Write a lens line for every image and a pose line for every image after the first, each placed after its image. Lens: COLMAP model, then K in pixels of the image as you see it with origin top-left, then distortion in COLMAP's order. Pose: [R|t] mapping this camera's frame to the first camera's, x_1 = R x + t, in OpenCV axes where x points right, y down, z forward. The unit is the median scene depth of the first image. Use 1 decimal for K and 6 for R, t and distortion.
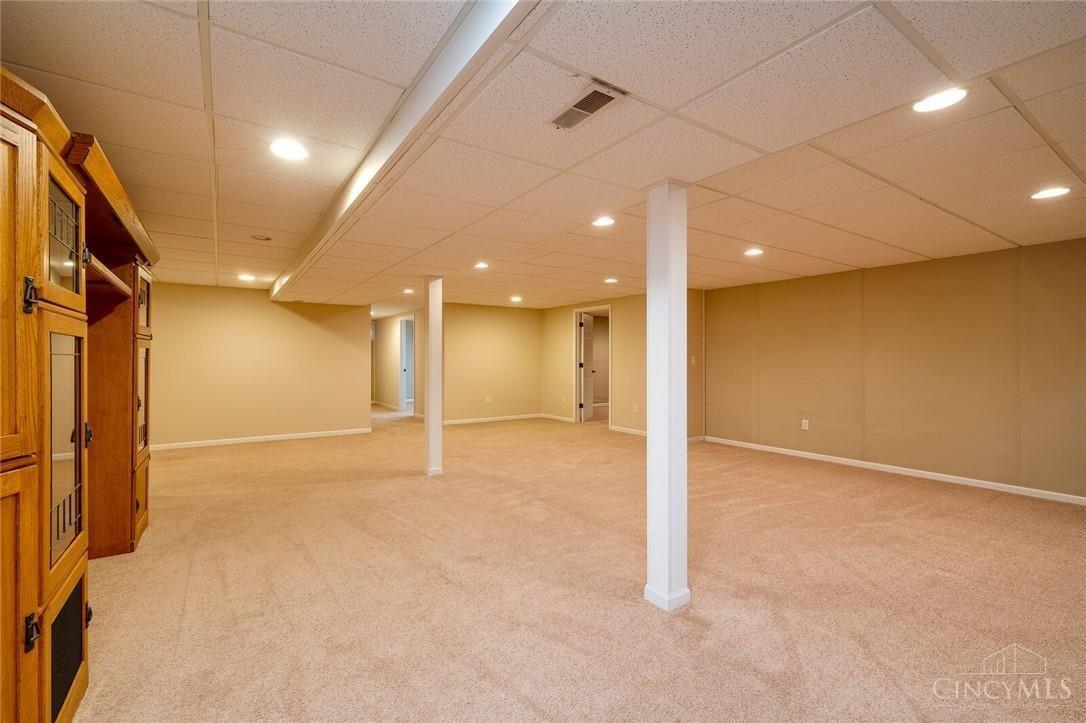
lens RADIAL K [[480.1, 0, 541.4], [0, 480.1, 359.5], [0, 0, 1]] dist [-0.000782, -0.000065]
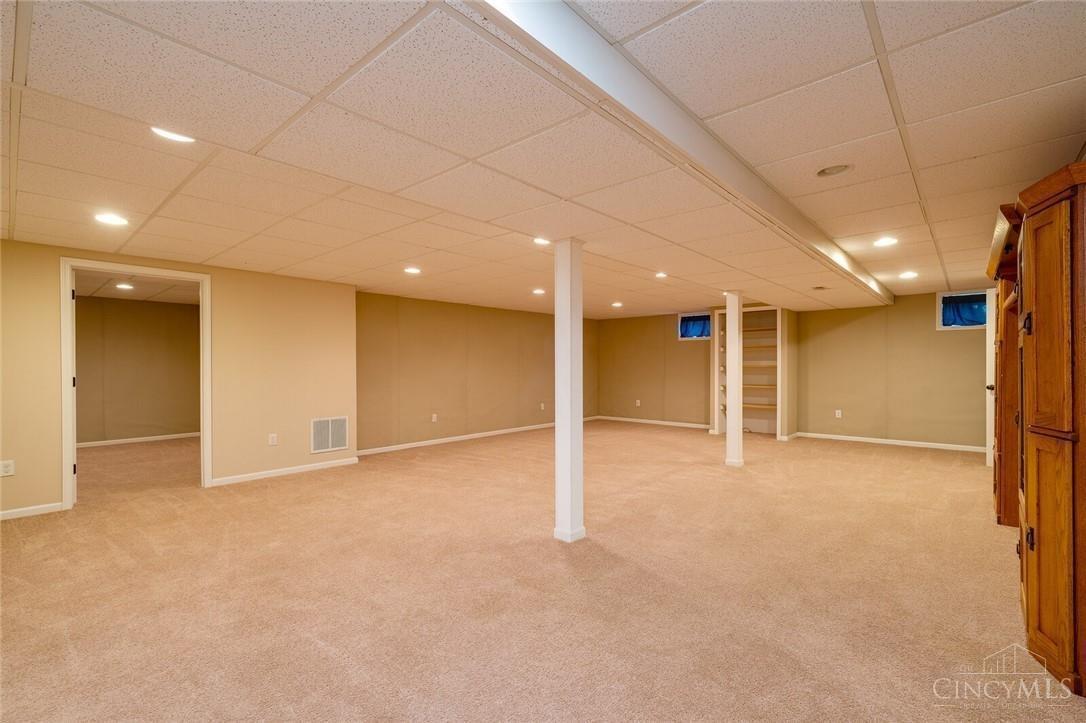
lens RADIAL K [[480.1, 0, 540.4], [0, 480.1, 364.2], [0, 0, 1]] dist [-0.000782, -0.000065]
pose [[-0.247513, 0.002291, 0.968882, -0.742297], [0.002619, 0.999995, -0.001696, -0.004150], [-0.968881, 0.002118, -0.247518, 1.033542]]
